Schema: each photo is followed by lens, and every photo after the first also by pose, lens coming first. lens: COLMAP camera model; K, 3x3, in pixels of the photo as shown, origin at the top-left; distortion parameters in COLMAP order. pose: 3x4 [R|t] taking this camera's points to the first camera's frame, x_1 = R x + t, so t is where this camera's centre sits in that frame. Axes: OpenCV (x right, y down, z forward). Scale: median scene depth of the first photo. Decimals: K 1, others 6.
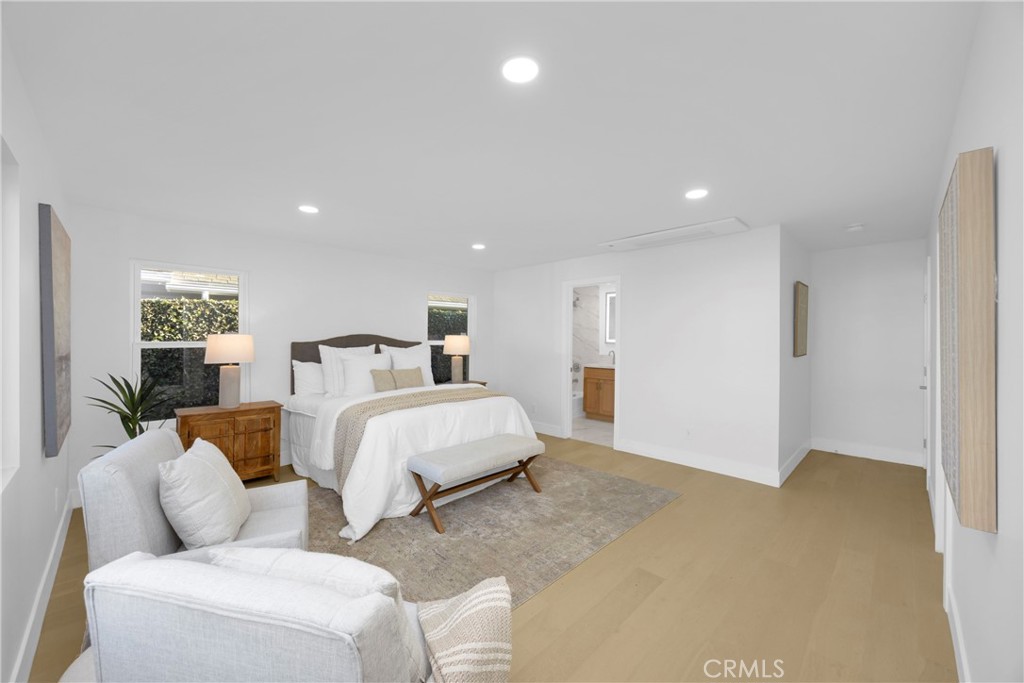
lens RADIAL K [[394.8, 0, 505.7], [0, 394.8, 335.7], [0, 0, 1]] dist [0.001959, 0.000115]
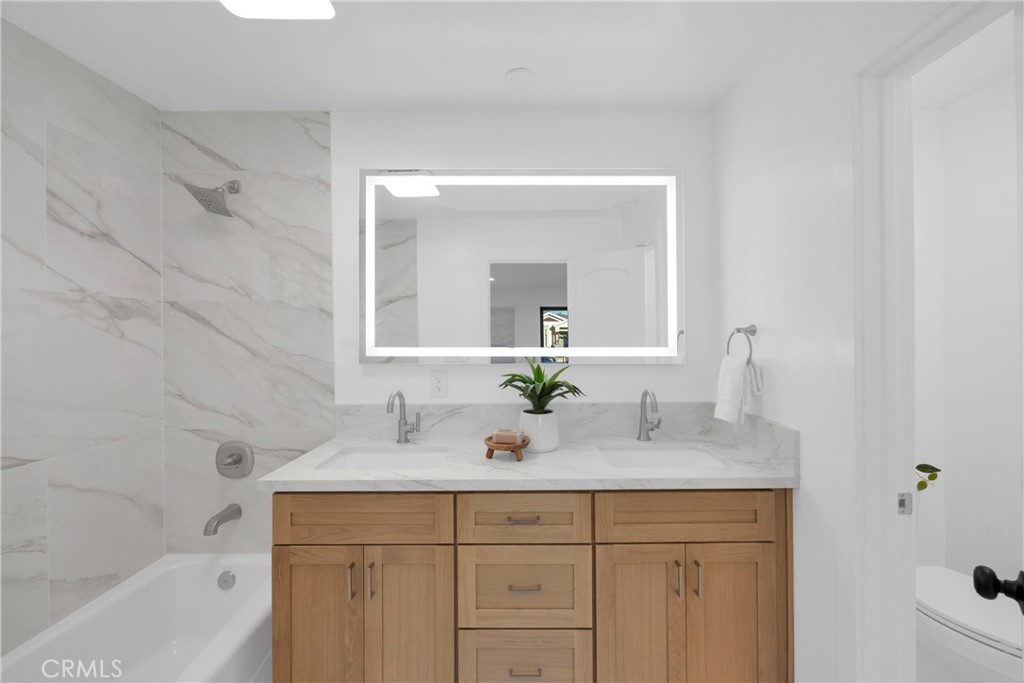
lens RADIAL K [[394.8, 0, 519.1], [0, 394.8, 335.8], [0, 0, 1]] dist [0.001959, 0.000115]
pose [[0.705551, -0.011830, 0.708561, 0.139001], [0.011344, 0.999921, 0.005399, 0.001671], [-0.708569, 0.004228, 0.705629, 0.735051]]
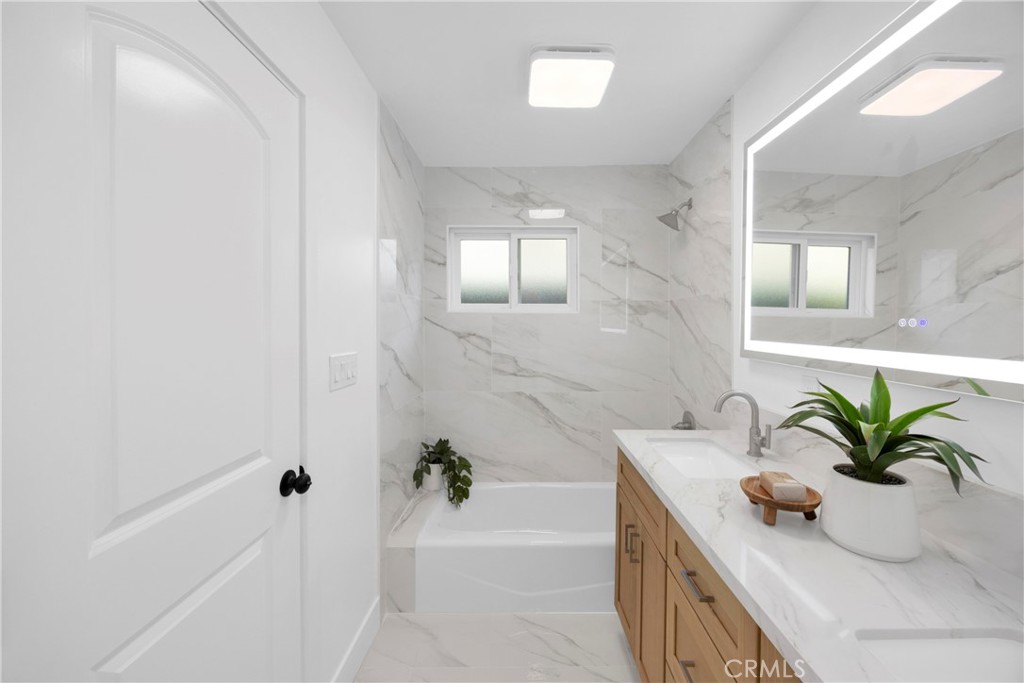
lens RADIAL K [[394.8, 0, 521.9], [0, 394.8, 336.2], [0, 0, 1]] dist [0.001959, 0.000115]
pose [[0.713897, 0.017903, -0.700022, 0.323098], [-0.004694, 0.999773, 0.020781, 0.003271], [0.700235, -0.011550, 0.713819, 0.729967]]
